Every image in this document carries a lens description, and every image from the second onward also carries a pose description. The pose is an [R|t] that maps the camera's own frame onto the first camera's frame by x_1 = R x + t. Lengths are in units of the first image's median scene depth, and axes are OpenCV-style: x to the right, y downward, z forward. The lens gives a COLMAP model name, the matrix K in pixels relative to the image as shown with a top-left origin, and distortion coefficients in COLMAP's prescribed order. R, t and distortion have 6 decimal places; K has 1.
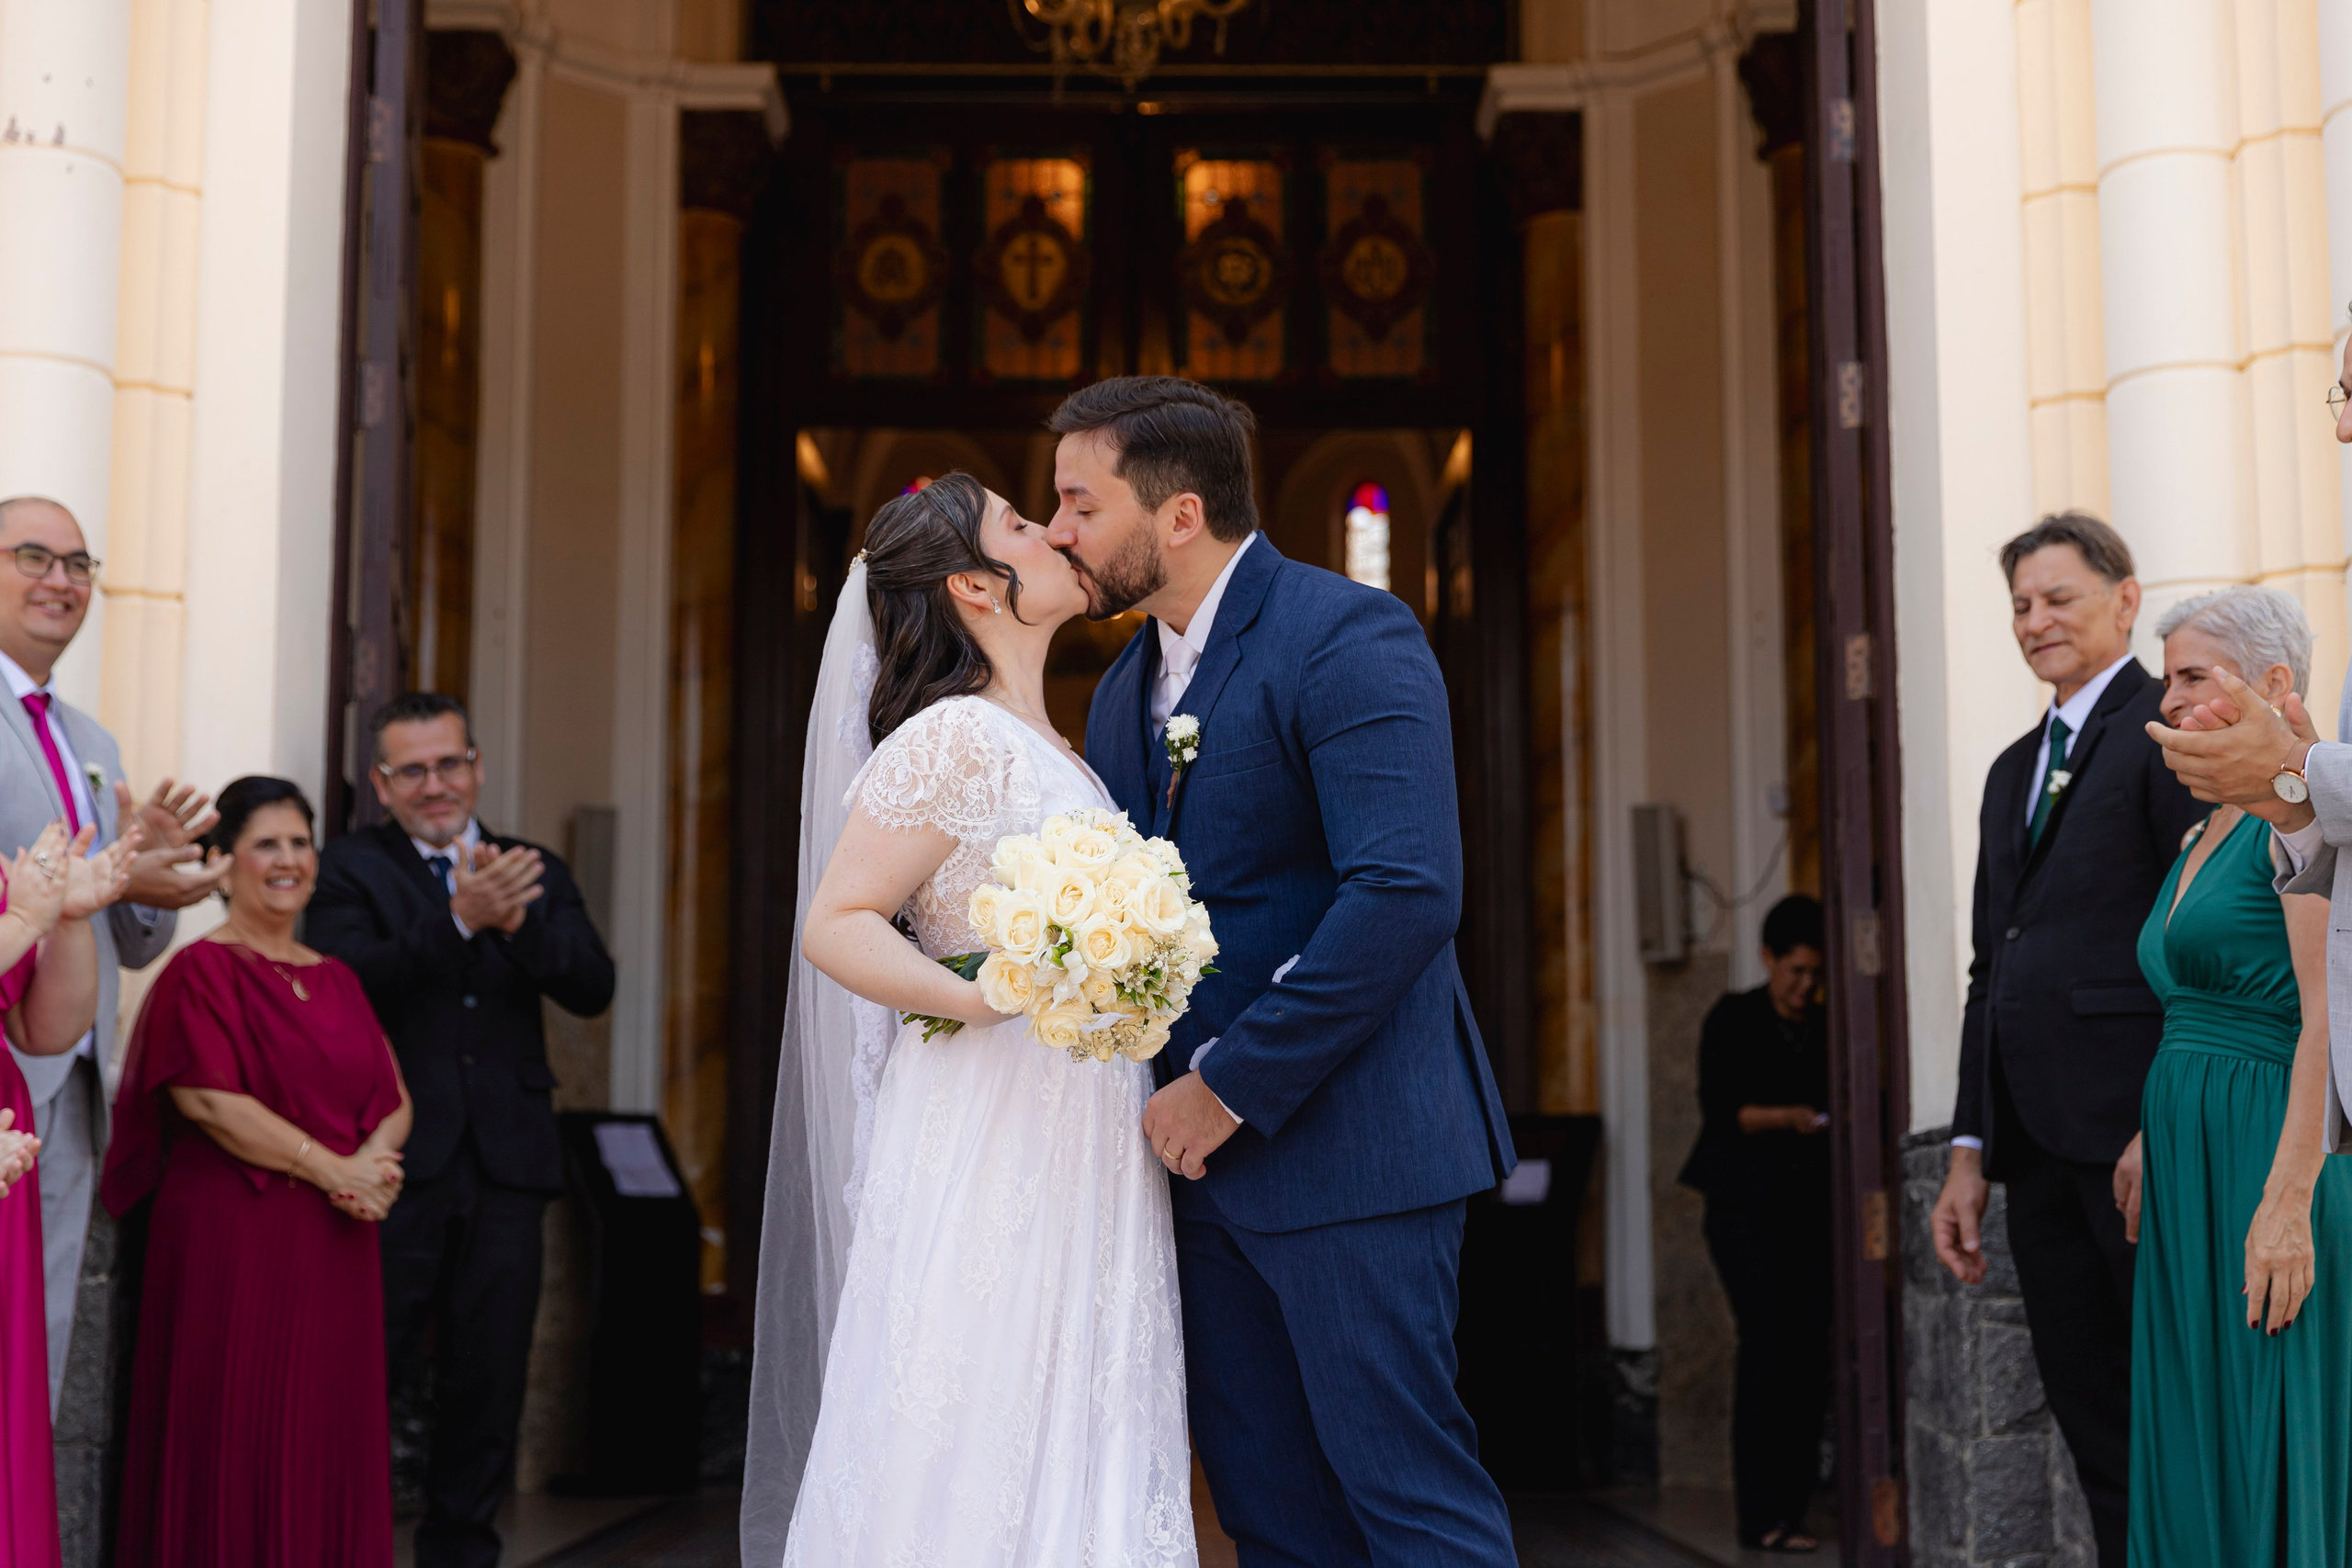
lens RADIAL K [[3313.1, 0, 1174.8], [0, 3313.1, 797.7], [0, 0, 1]] dist [-0.008156, 0.019971]
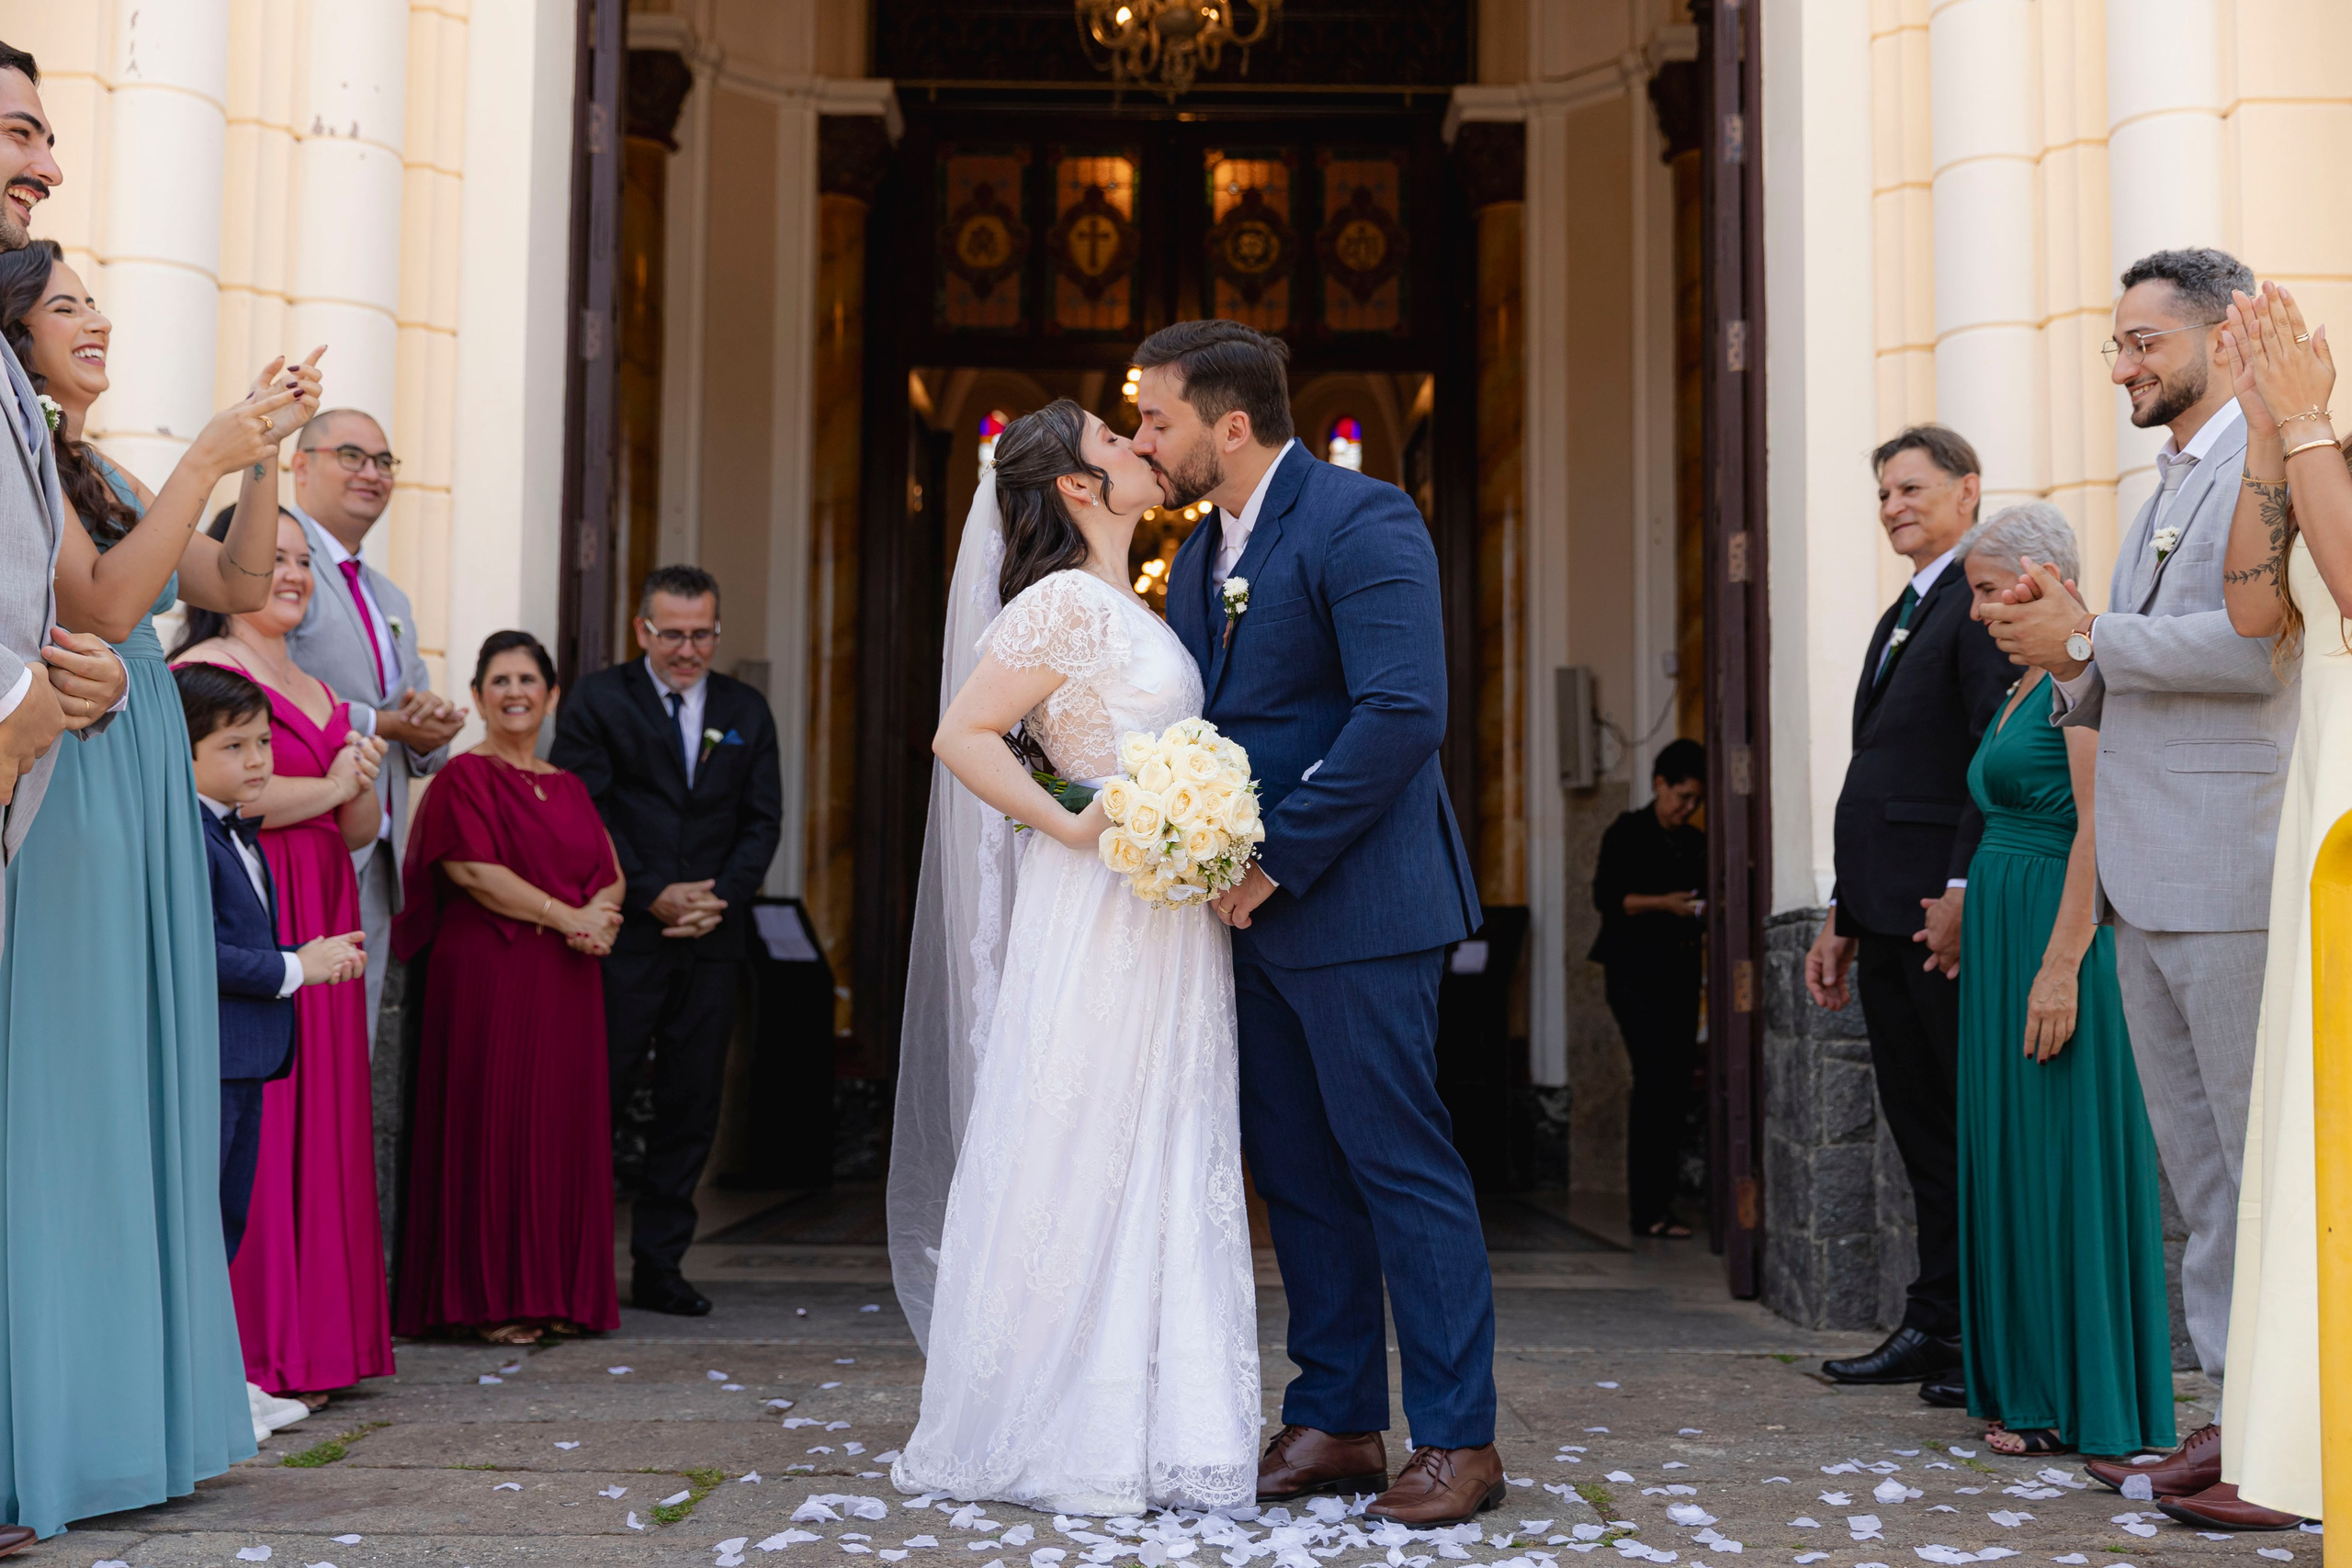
lens RADIAL K [[2597.1, 0, 1176.0], [0, 2597.1, 784.0], [0, 0, 1]] dist [-0.001423, 0.007535]
pose [[0.999942, 0.009780, -0.004462, -0.005082], [-0.009566, 0.998907, 0.045748, 0.003004], [0.004905, -0.045703, 0.998943, -0.012477]]
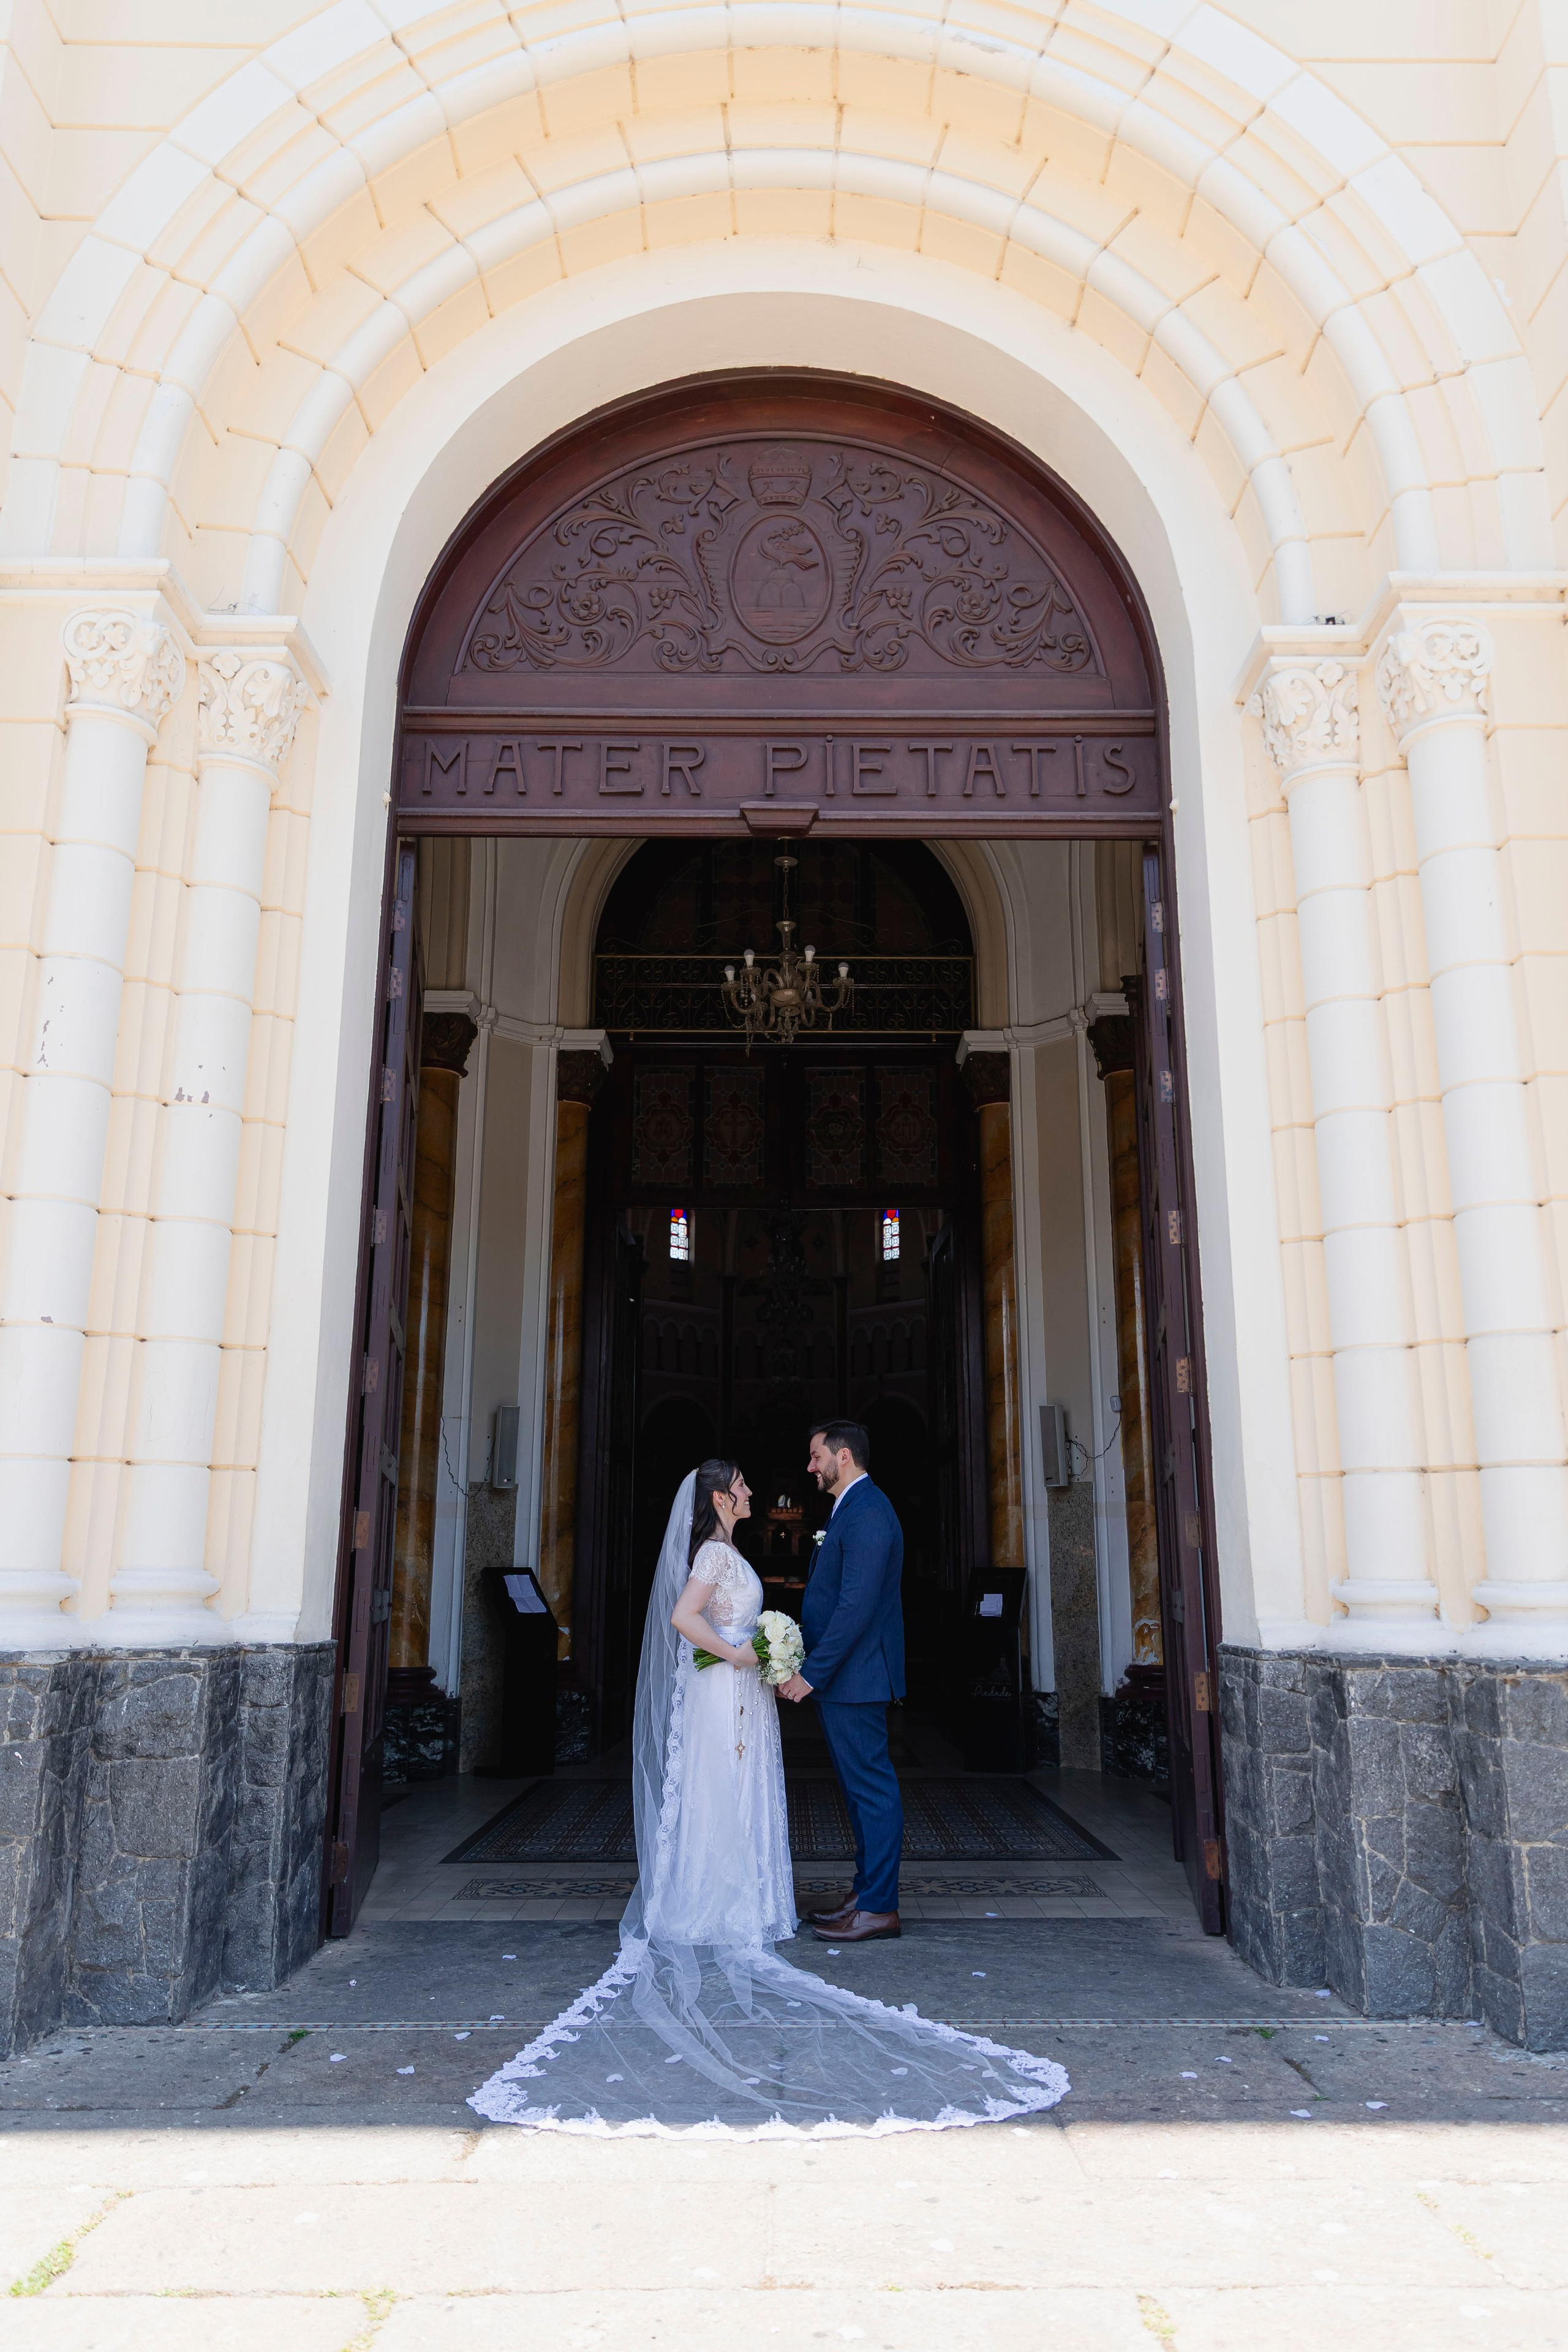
lens RADIAL K [[1551.5, 0, 806.8], [0, 1551.5, 1184.1], [0, 0, 1]] dist [0.006992, -0.000028]
pose [[0.999980, 0.001879, 0.006011, -0.005235], [-0.001264, 0.994919, -0.100669, -0.036523], [-0.006170, 0.100660, 0.994902, 0.081802]]
